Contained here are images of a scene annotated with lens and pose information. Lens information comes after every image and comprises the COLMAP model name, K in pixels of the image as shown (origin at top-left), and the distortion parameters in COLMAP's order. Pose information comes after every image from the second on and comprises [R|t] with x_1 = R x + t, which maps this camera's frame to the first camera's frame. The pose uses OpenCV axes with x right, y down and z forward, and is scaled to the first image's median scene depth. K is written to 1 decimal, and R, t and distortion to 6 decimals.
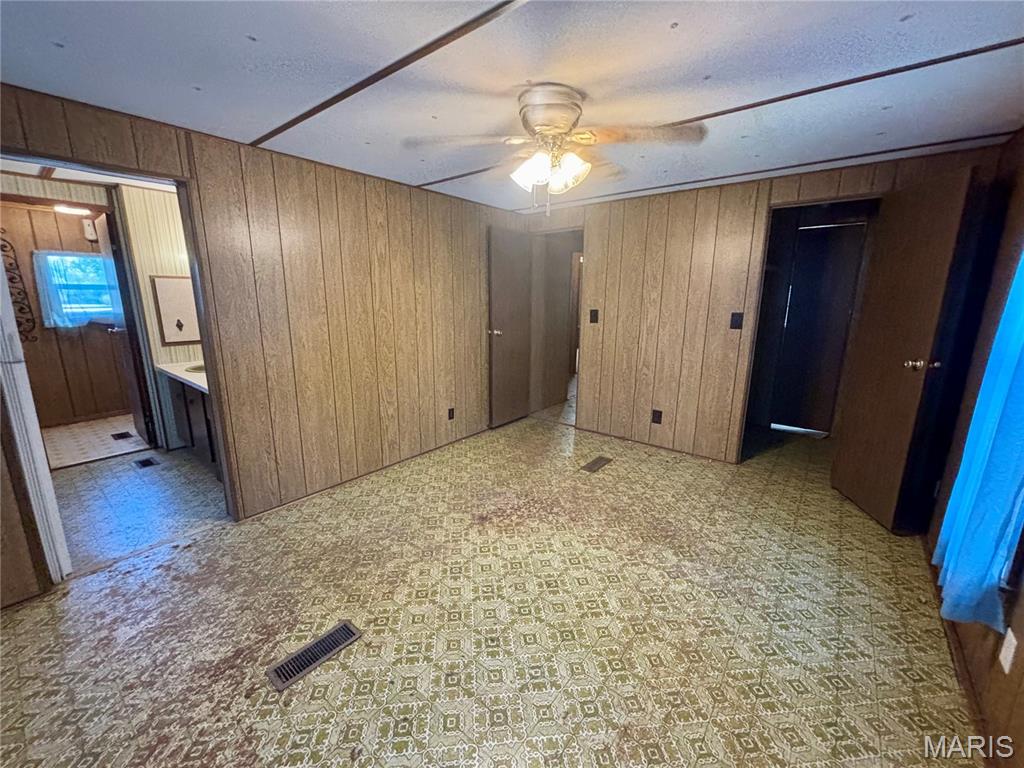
lens RADIAL K [[411.5, 0, 511.2], [0, 411.5, 387.7], [0, 0, 1]] dist [0.003138, -0.000817]
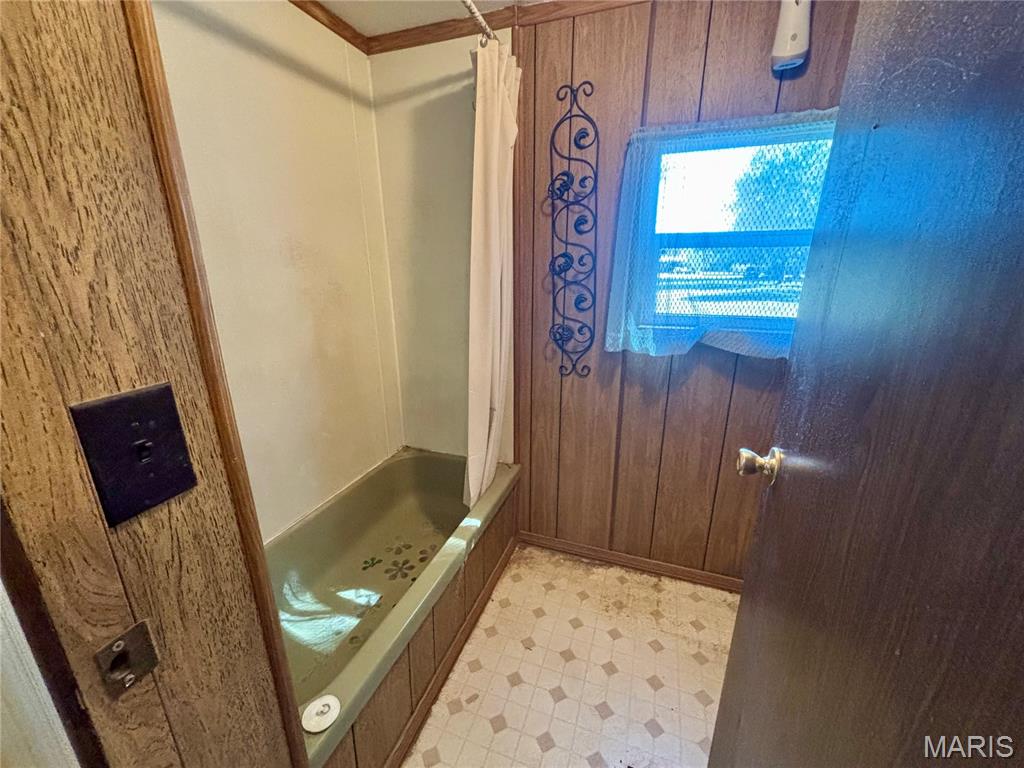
lens RADIAL K [[411.5, 0, 511.0], [0, 411.5, 387.1], [0, 0, 1]] dist [0.003138, -0.000817]
pose [[0.317848, 0.263187, -0.910882, -0.993011], [-0.201516, 0.957505, 0.206340, -0.217355], [0.926479, 0.117972, 0.357377, 0.976944]]
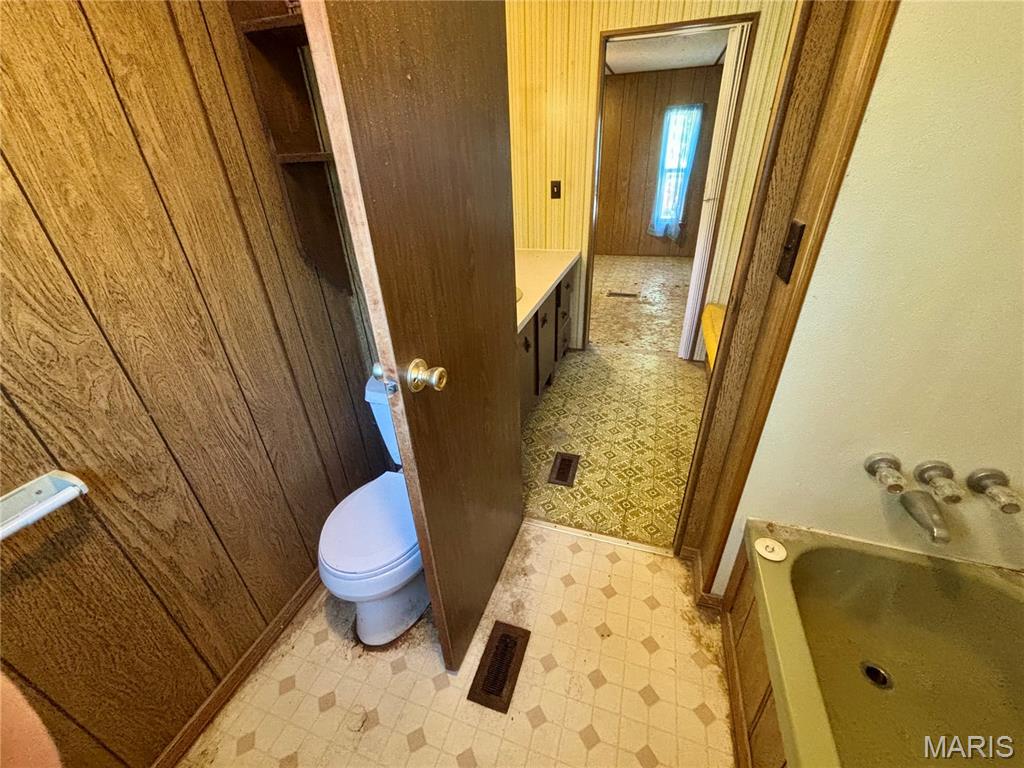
lens RADIAL K [[411.5, 0, 510.0], [0, 411.5, 383.2], [0, 0, 1]] dist [0.003138, -0.000817]
pose [[-0.346160, -0.457070, 0.819305, -1.362087], [0.235142, 0.803152, 0.547408, -0.282876], [-0.908230, 0.382144, -0.170543, 1.185351]]
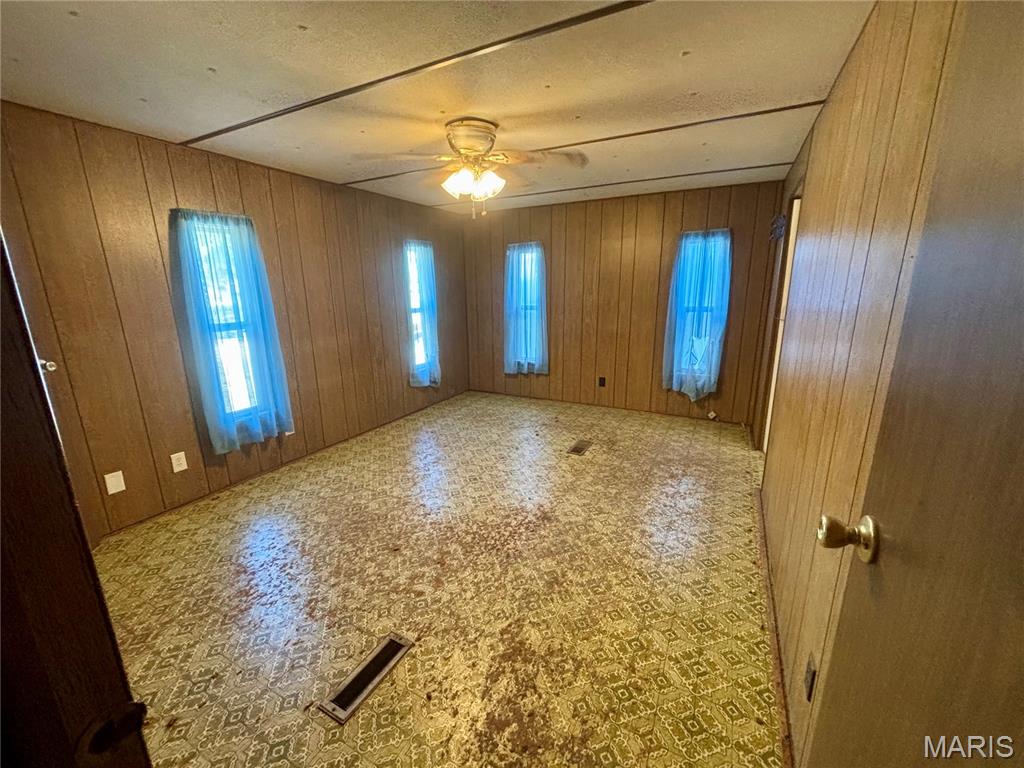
lens RADIAL K [[411.5, 0, 510.5], [0, 411.5, 382.0], [0, 0, 1]] dist [0.003138, -0.000817]
pose [[-0.982619, 0.048721, -0.179125, 0.132309], [-0.034826, 0.899426, 0.435683, -0.300260], [0.182337, 0.434349, -0.882096, 1.344728]]
